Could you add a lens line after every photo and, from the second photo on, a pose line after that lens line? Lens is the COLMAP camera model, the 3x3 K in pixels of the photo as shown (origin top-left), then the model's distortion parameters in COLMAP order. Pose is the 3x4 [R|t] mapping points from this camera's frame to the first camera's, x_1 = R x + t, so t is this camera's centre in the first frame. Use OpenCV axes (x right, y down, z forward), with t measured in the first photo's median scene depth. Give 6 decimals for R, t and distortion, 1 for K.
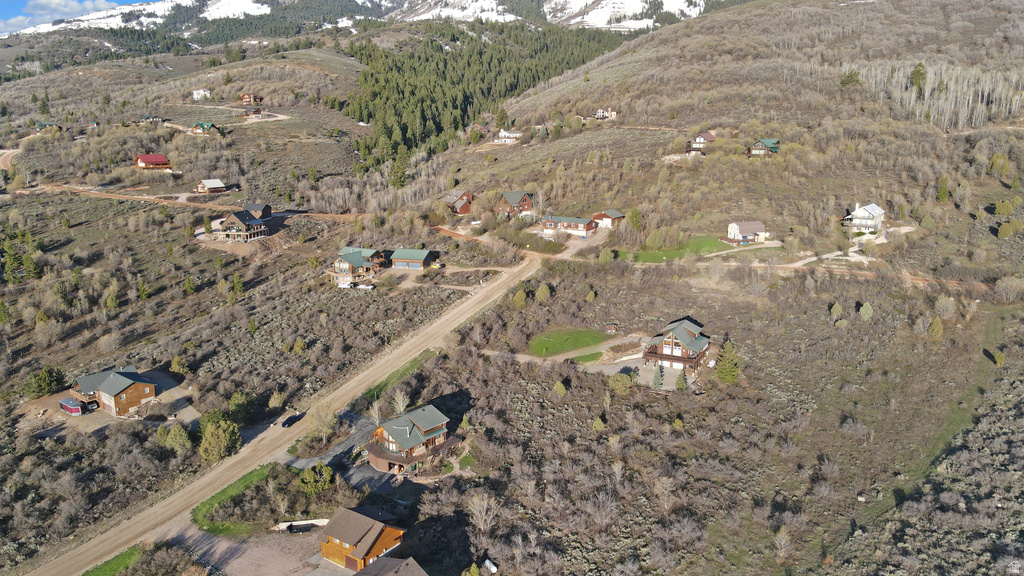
lens RADIAL K [[751.0, 0, 507.1], [0, 751.0, 285.7], [0, 0, 1]] dist [0.003606, 0.028644]
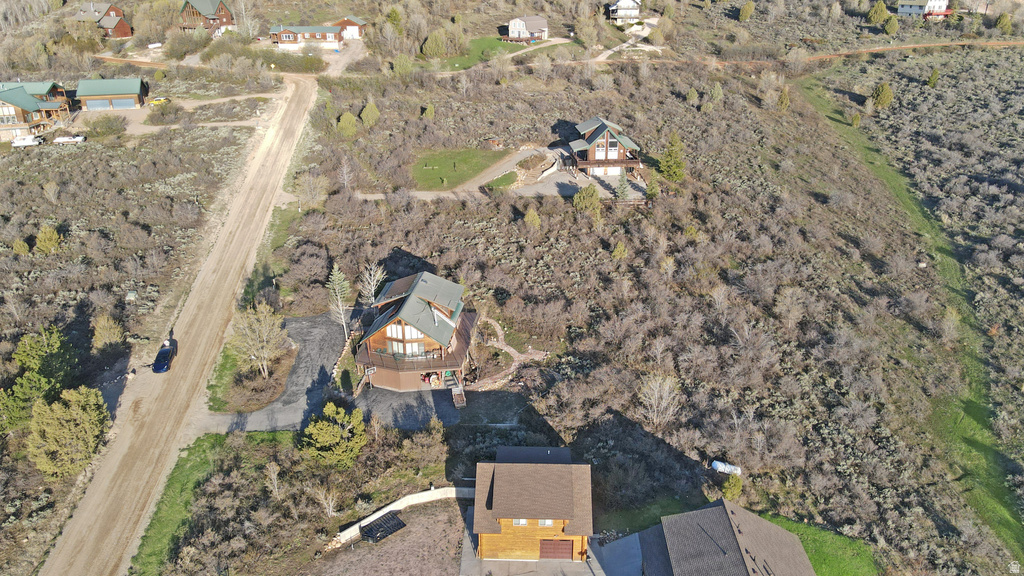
lens RADIAL K [[751.0, 0, 507.1], [0, 751.0, 285.7], [0, 0, 1]] dist [0.003606, 0.028644]
pose [[0.837052, -0.217483, 0.502041, -0.292252], [0.120879, 0.968438, 0.217982, 0.033865], [-0.533603, -0.121776, 0.836922, 0.355304]]
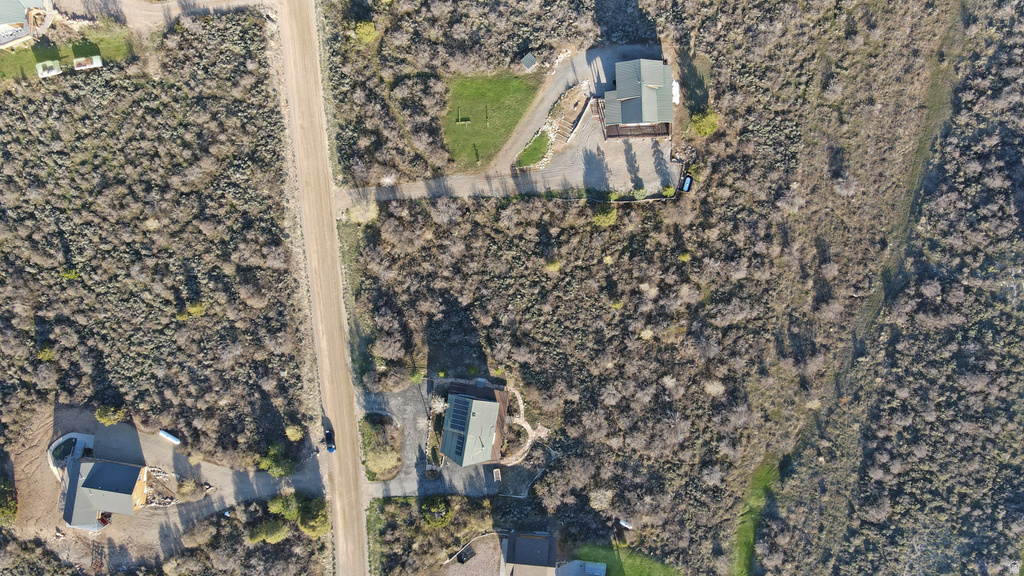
lens RADIAL K [[751.0, 0, 507.1], [0, 751.0, 285.7], [0, 0, 1]] dist [0.003606, 0.028644]
pose [[0.858554, -0.512189, -0.023417, 0.028514], [0.144024, 0.197084, 0.969750, -0.653527], [-0.492080, -0.835955, 0.242975, 0.702144]]
